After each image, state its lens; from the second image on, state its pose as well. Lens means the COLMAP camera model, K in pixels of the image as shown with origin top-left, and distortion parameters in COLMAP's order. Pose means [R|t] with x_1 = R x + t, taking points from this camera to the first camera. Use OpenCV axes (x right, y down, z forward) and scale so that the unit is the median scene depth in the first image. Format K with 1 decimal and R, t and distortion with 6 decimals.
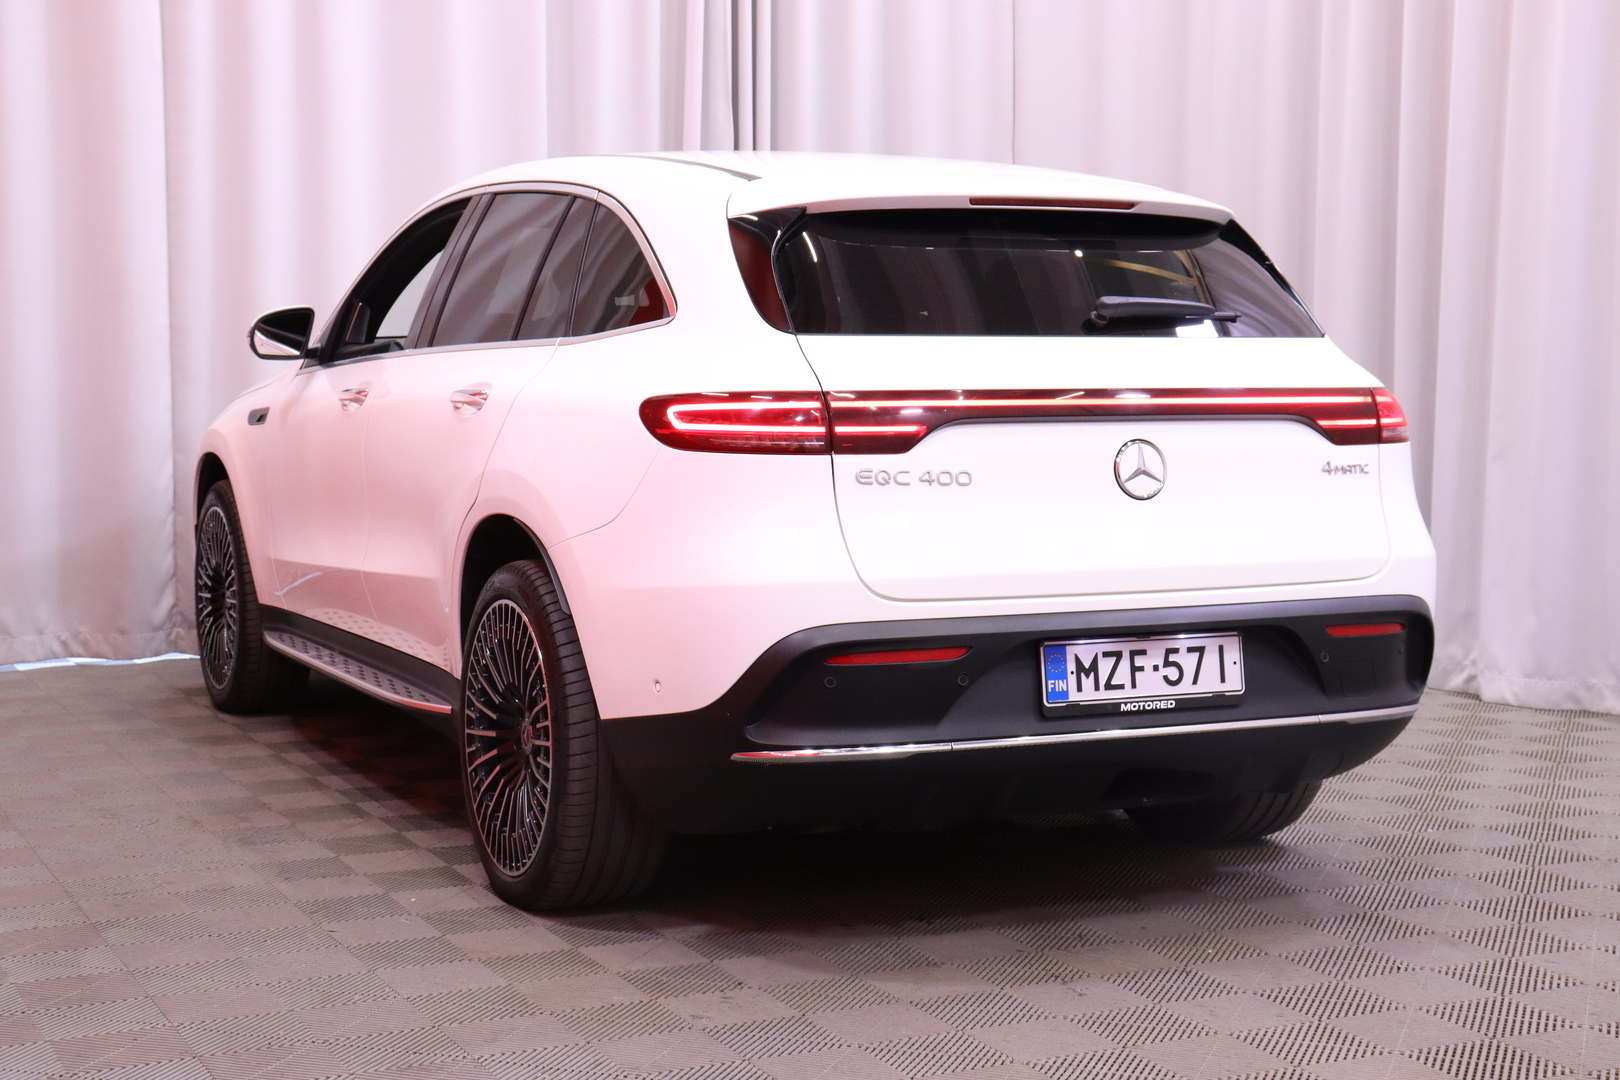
lens RADIAL K [[2297.7, 0, 797.5], [0, 2297.7, 532.2], [0, 0, 1]] dist [0.179318, 0.000000]
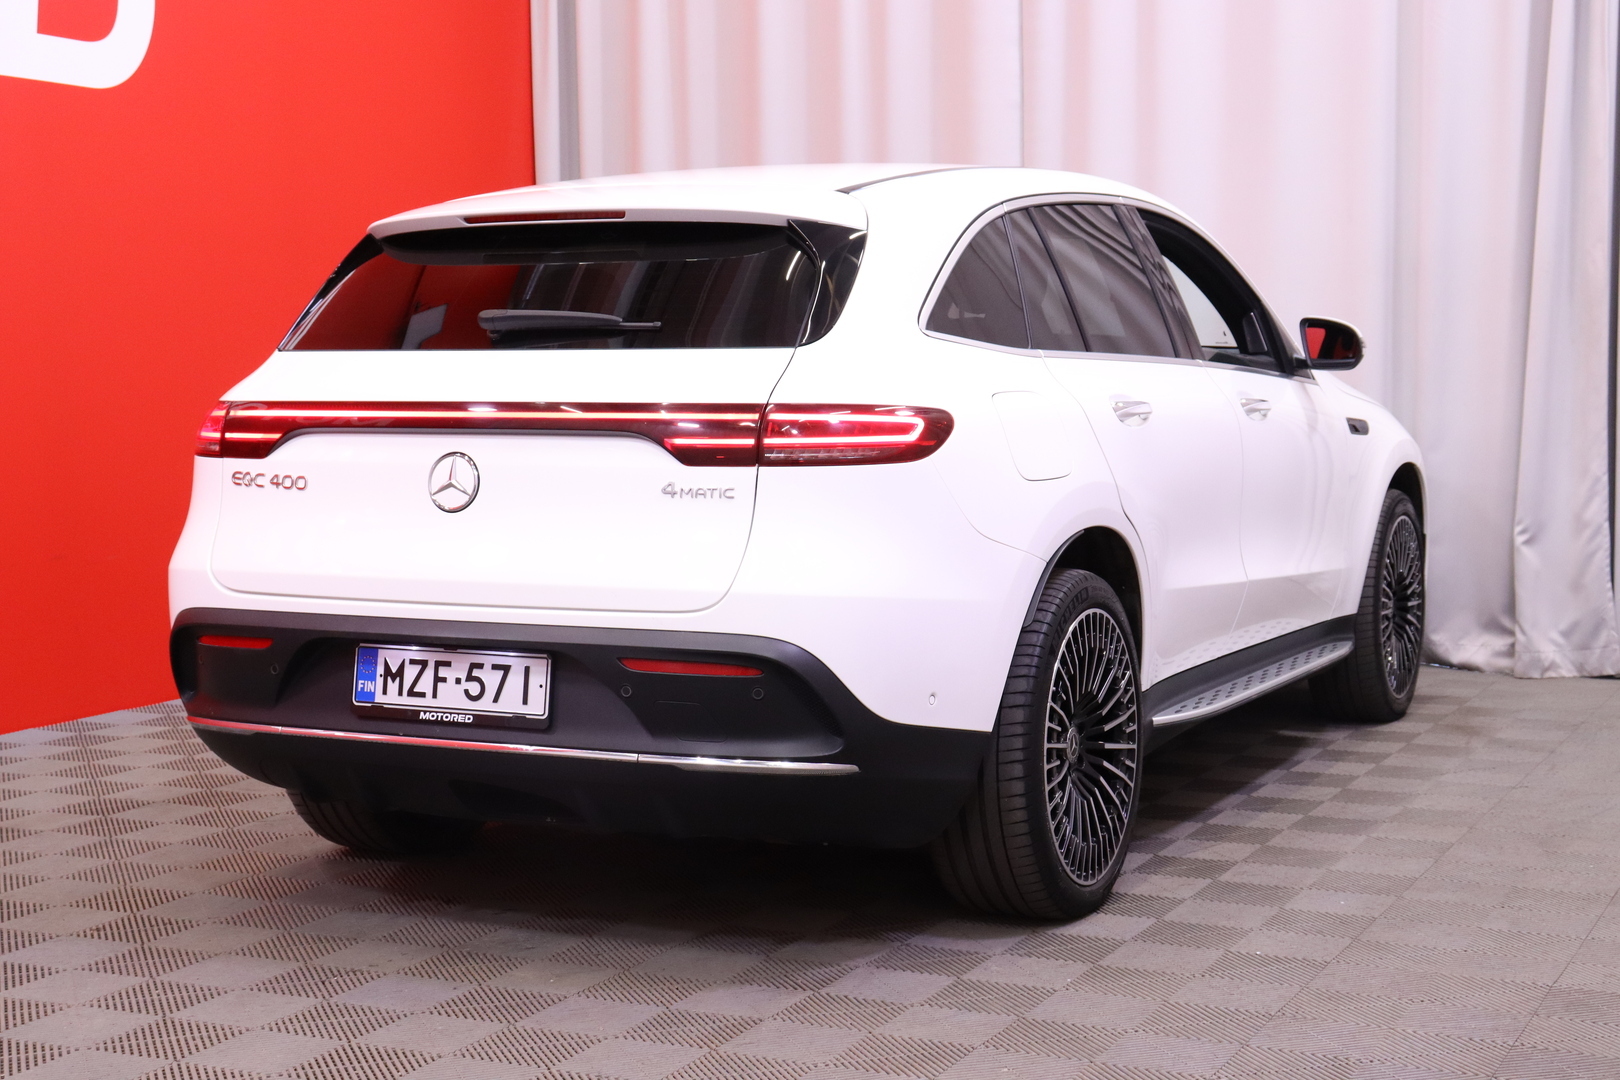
lens RADIAL K [[2331.7, 0, 811.3], [0, 2331.7, 527.1], [0, 0, 1]] dist [0.155759, 0.000000]
pose [[0.617967, 0.048843, -0.784686, 1.043582], [-0.054105, 0.998344, 0.019532, -0.035859], [0.784341, 0.030385, 0.619586, 0.490121]]
